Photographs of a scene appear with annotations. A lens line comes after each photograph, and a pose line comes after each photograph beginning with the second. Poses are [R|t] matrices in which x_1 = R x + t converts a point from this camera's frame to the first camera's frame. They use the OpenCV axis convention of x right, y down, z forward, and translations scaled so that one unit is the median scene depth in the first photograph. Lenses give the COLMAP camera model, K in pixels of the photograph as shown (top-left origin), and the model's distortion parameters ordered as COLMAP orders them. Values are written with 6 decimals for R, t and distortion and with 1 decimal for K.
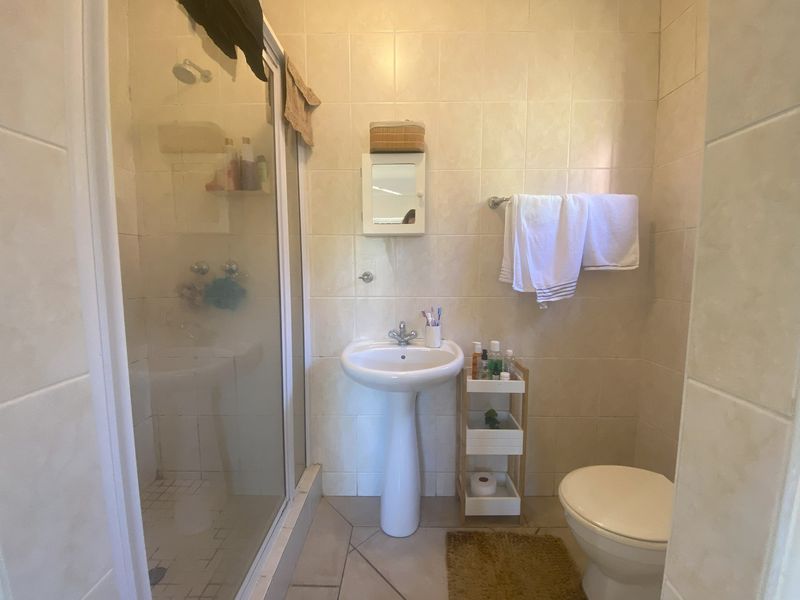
lens RADIAL K [[327.8, 0, 398.6], [0, 327.8, 297.5], [0, 0, 1]] dist [0.008582, -0.003039]
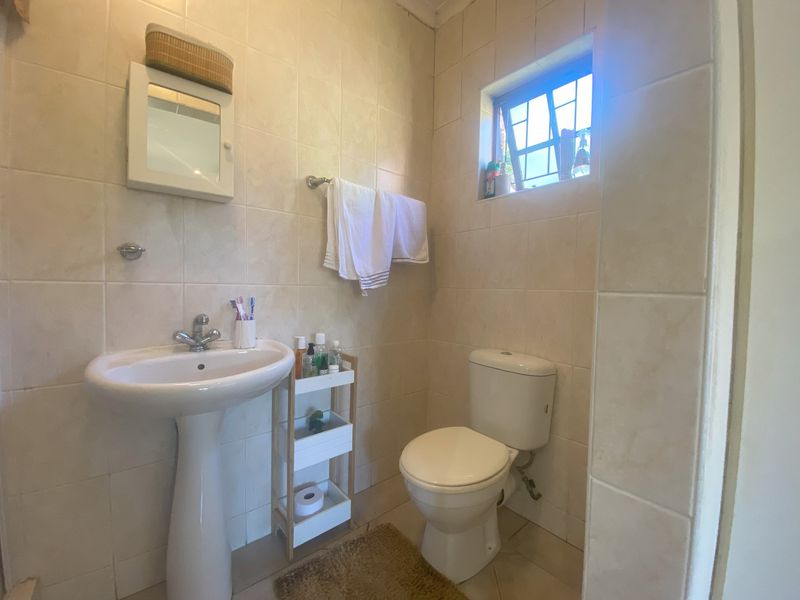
lens RADIAL K [[327.8, 0, 400.1], [0, 327.8, 298.0], [0, 0, 1]] dist [0.008582, -0.003039]
pose [[0.756951, -0.003739, 0.653461, -0.130448], [0.040425, 0.998336, -0.041115, 0.084232], [-0.652220, 0.057538, 0.755843, 0.173214]]
